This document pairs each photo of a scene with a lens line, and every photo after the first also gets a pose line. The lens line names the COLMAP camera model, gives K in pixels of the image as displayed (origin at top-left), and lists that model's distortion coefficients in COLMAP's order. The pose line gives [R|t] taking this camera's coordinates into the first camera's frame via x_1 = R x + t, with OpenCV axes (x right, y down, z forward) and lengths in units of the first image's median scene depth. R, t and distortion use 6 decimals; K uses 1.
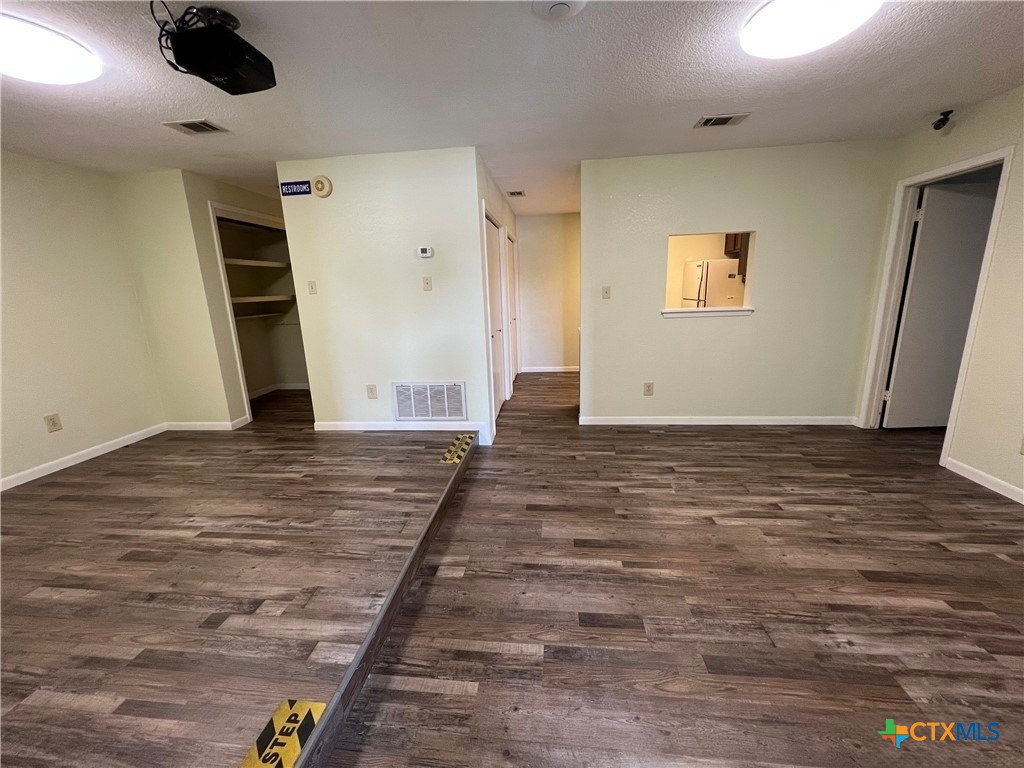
lens RADIAL K [[411.6, 0, 509.3], [0, 411.6, 383.9], [0, 0, 1]] dist [-0.001032, 0.000374]
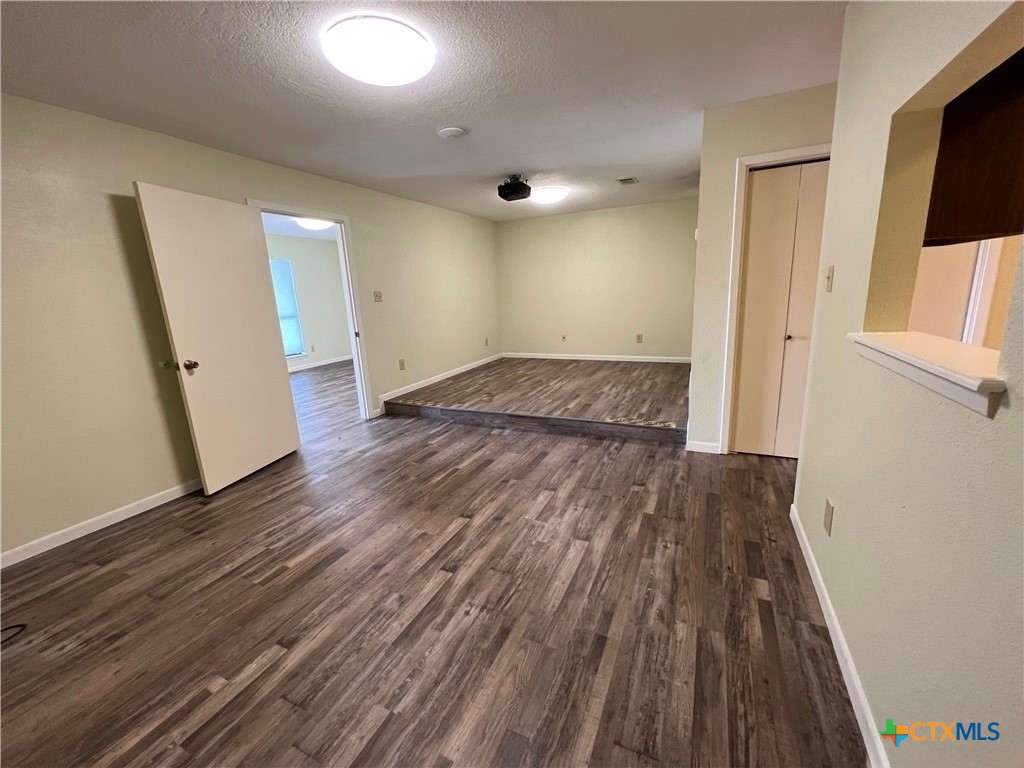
lens RADIAL K [[411.6, 0, 513.9], [0, 411.6, 380.9], [0, 0, 1]] dist [-0.001032, 0.000374]
pose [[-0.320004, 0.253616, -0.912840, 1.183605], [-0.157215, 0.935931, 0.315145, -0.297023], [0.934281, 0.244360, -0.259629, 1.173837]]
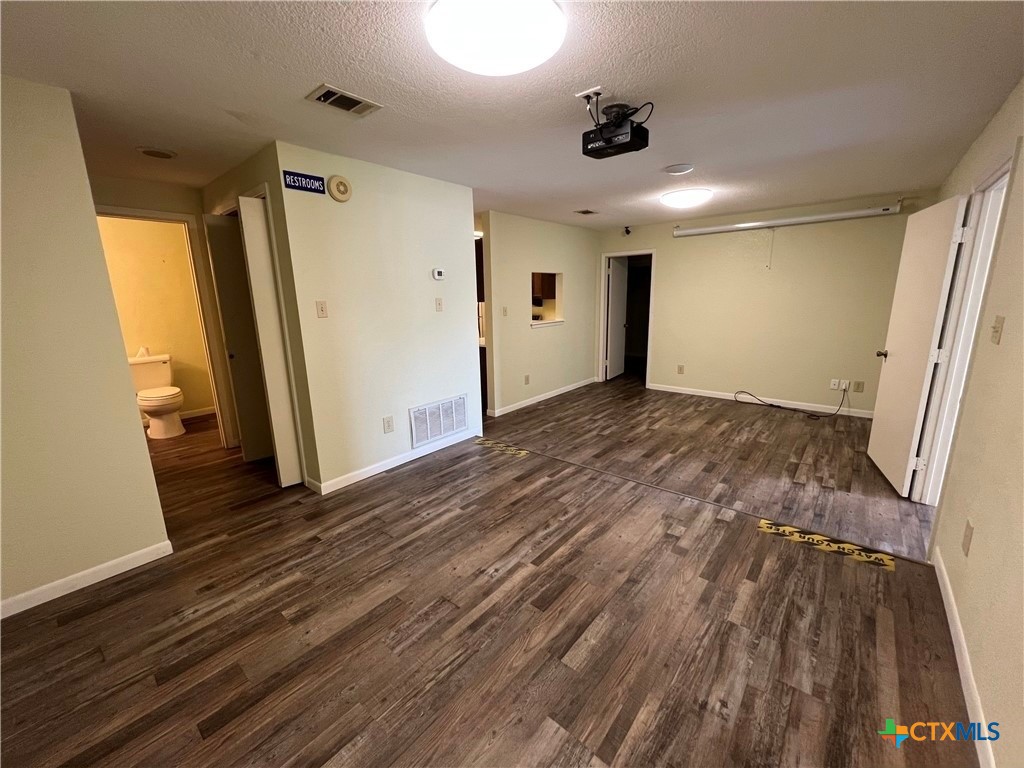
lens RADIAL K [[411.6, 0, 513.2], [0, 411.6, 384.1], [0, 0, 1]] dist [-0.001032, 0.000374]
pose [[0.555165, -0.156326, 0.816918, -1.249842], [0.191708, 0.979783, 0.057211, -0.092570], [-0.809346, 0.124848, 0.573910, 0.361714]]
